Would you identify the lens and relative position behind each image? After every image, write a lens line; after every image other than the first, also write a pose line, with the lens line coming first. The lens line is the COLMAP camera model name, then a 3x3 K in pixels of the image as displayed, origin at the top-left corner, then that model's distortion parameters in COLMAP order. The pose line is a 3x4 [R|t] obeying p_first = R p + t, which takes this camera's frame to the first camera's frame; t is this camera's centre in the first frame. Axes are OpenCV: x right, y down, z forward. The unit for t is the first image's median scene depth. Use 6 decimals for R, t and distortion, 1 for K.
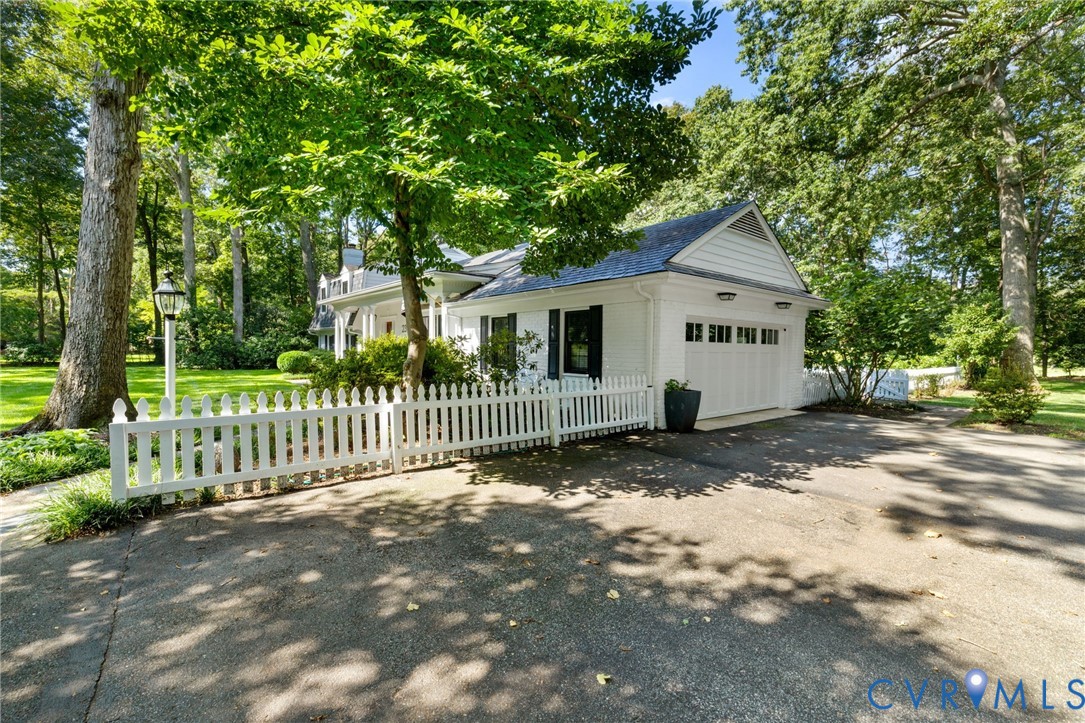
lens RADIAL K [[470.6, 0, 540.7], [0, 470.6, 346.6], [0, 0, 1]] dist [-0.000658, 0.000249]
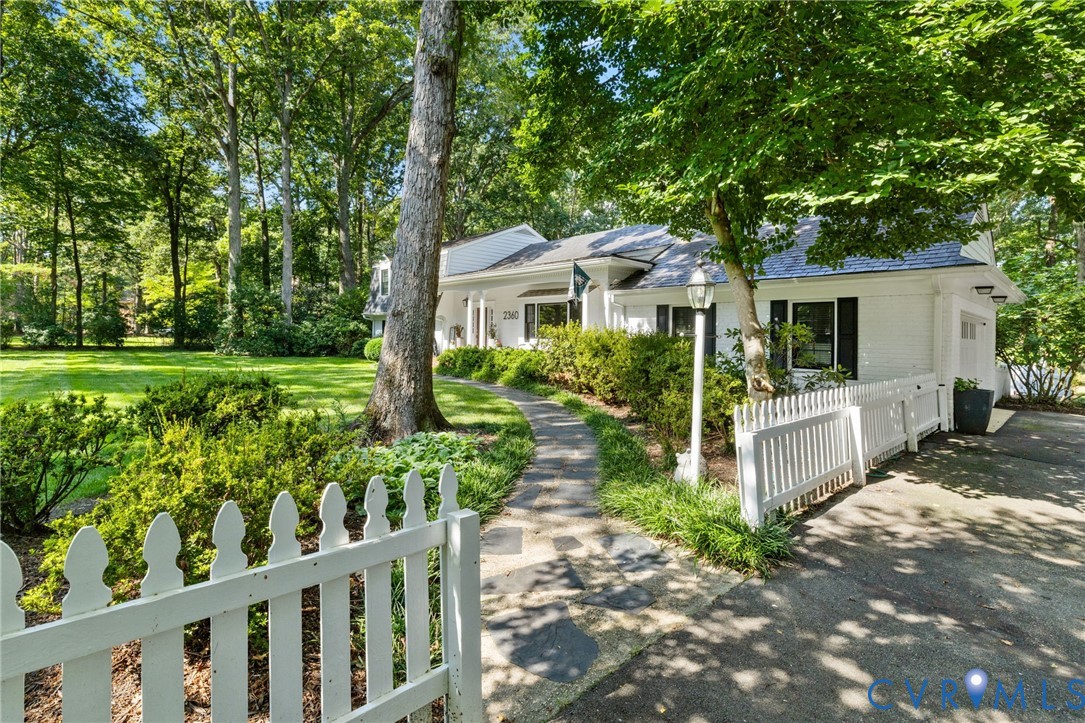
lens RADIAL K [[496.2, 0, 525.6], [0, 496.2, 312.6], [0, 0, 1]] dist [-0.003954, 0.000357]
pose [[0.999219, 0.014549, 0.036734, -0.782200], [-0.013034, 0.999068, -0.041146, -0.011096], [-0.037298, 0.040635, 0.998478, 0.049634]]
